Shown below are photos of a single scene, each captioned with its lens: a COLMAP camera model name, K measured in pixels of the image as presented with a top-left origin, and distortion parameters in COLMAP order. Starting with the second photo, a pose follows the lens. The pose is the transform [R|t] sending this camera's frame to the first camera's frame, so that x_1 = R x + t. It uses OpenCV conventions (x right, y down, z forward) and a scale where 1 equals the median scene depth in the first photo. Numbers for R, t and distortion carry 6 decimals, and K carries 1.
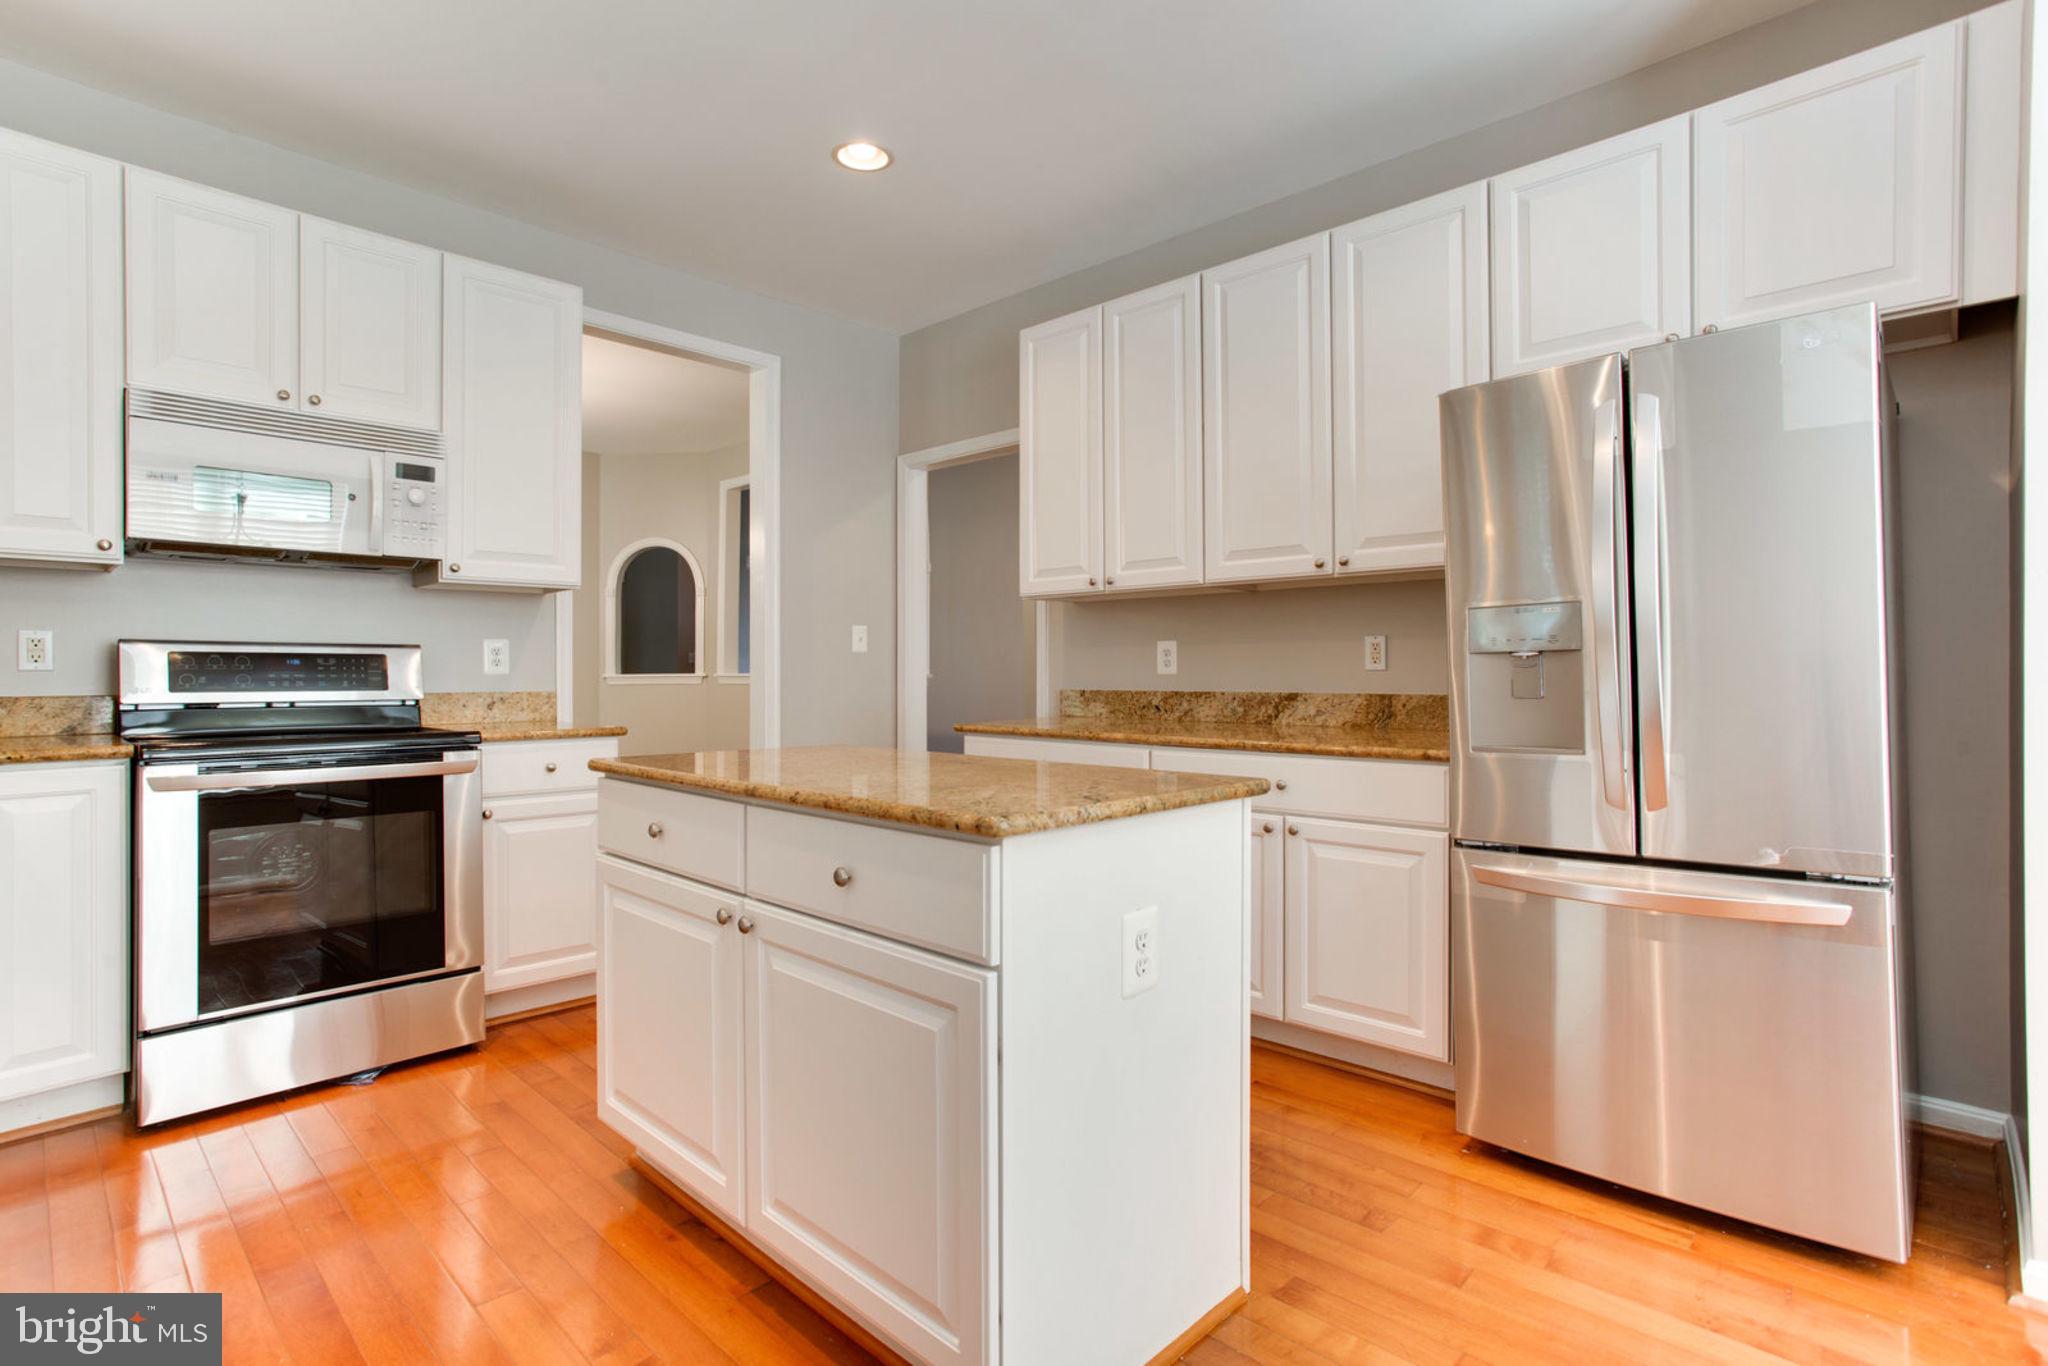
lens RADIAL K [[1007.8, 0, 999.0], [0, 1007.8, 682.4], [0, 0, 1]] dist [-0.054700, 0.048031]
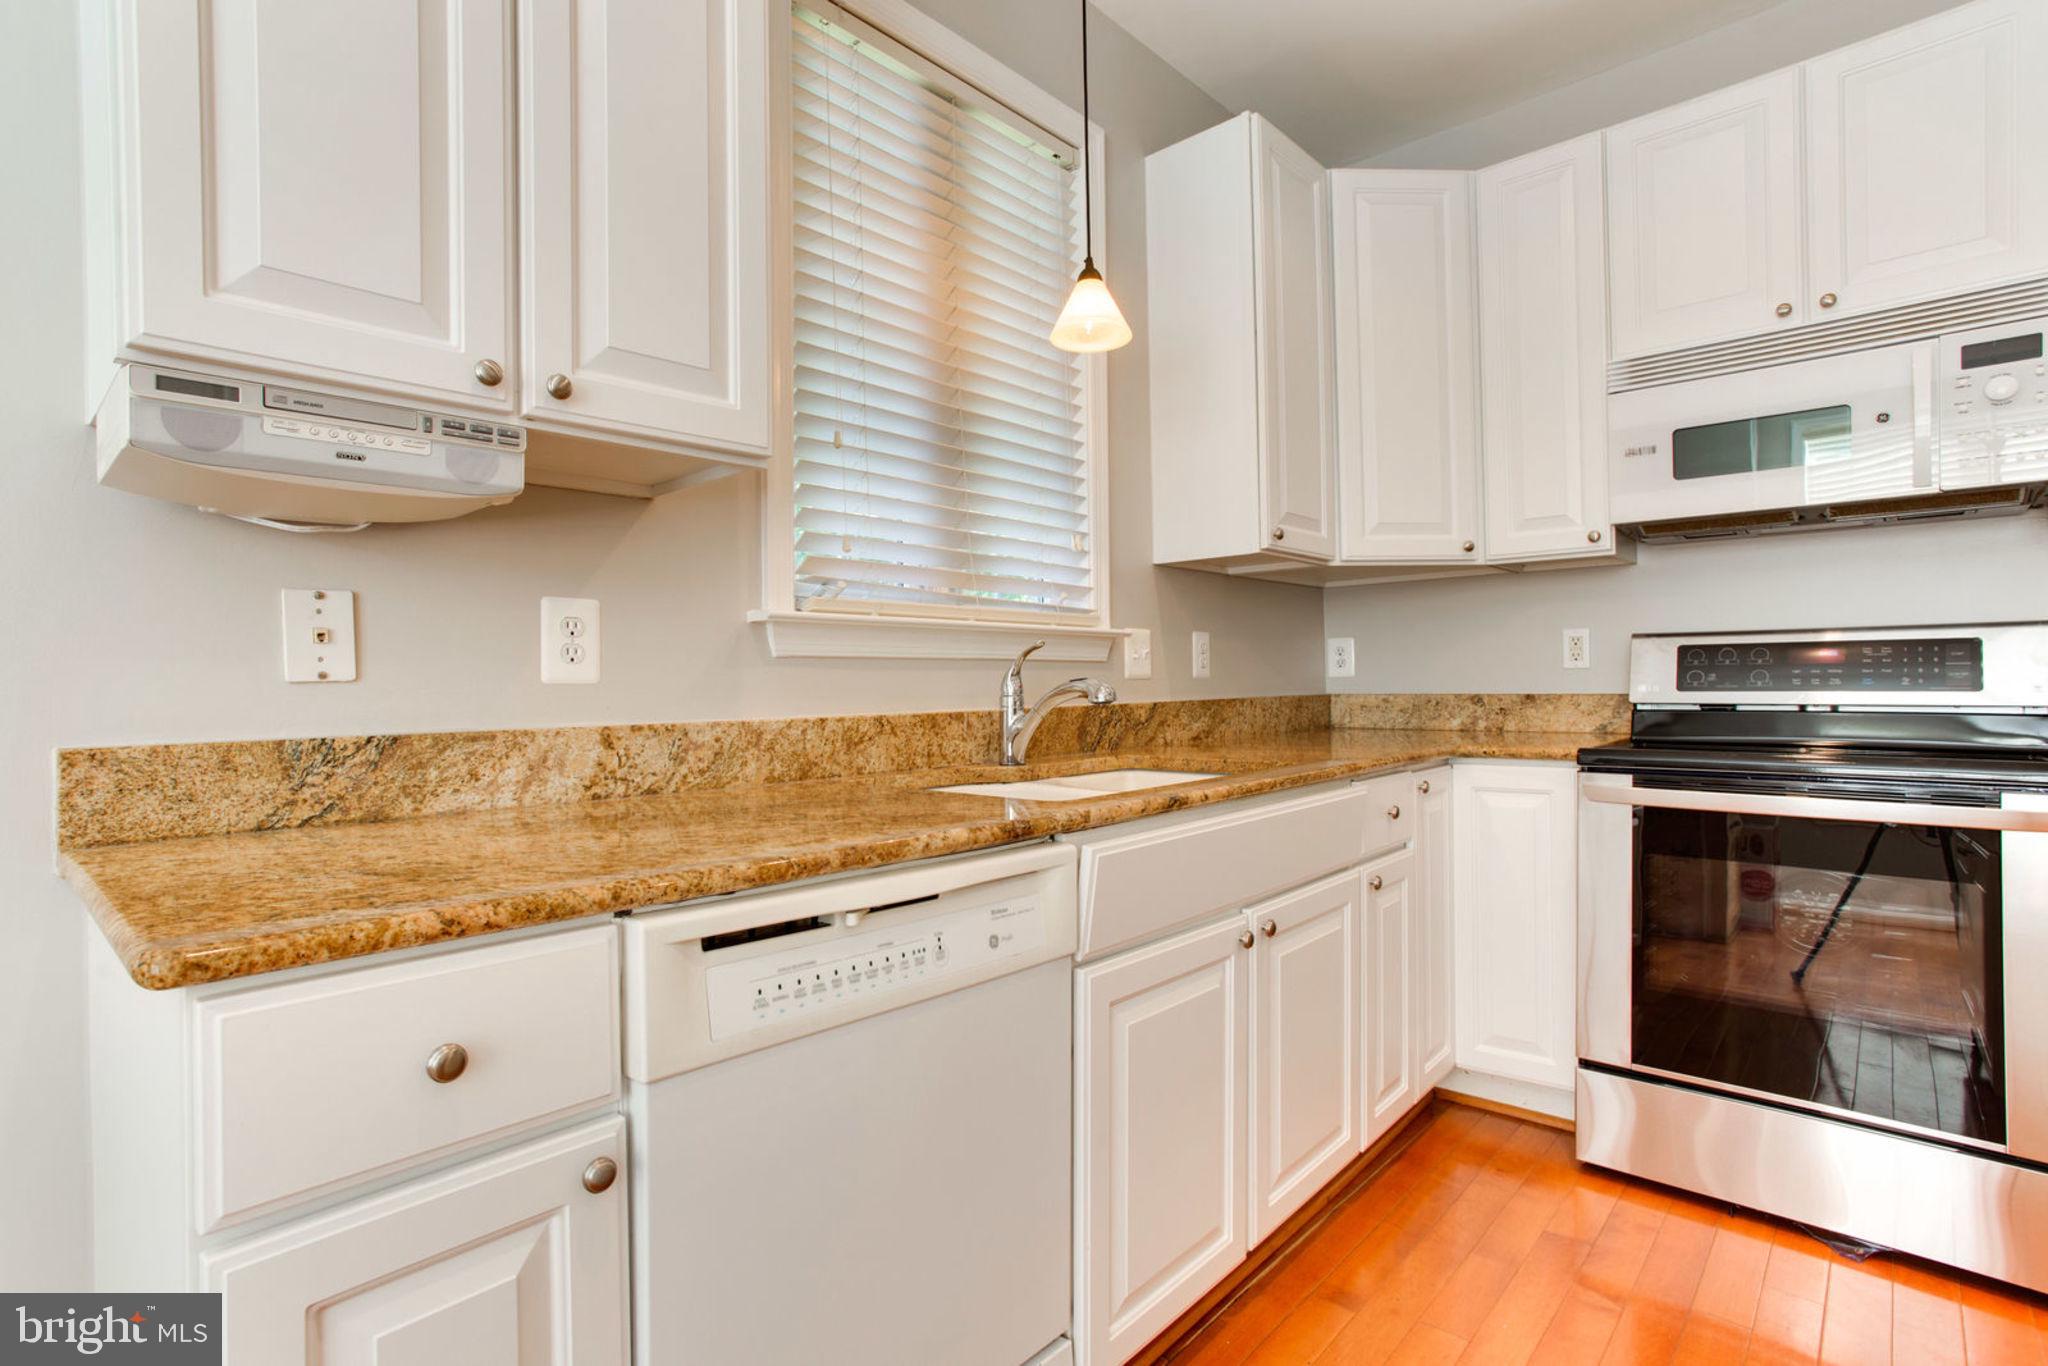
lens RADIAL K [[1007.8, 0, 999.0], [0, 1007.8, 682.4], [0, 0, 1]] dist [-0.054700, 0.048031]
pose [[0.037226, 0.000124, -0.999307, 0.031486], [0.002148, 0.999998, 0.000204, 0.000726], [0.999305, -0.002154, 0.037226, 0.344224]]
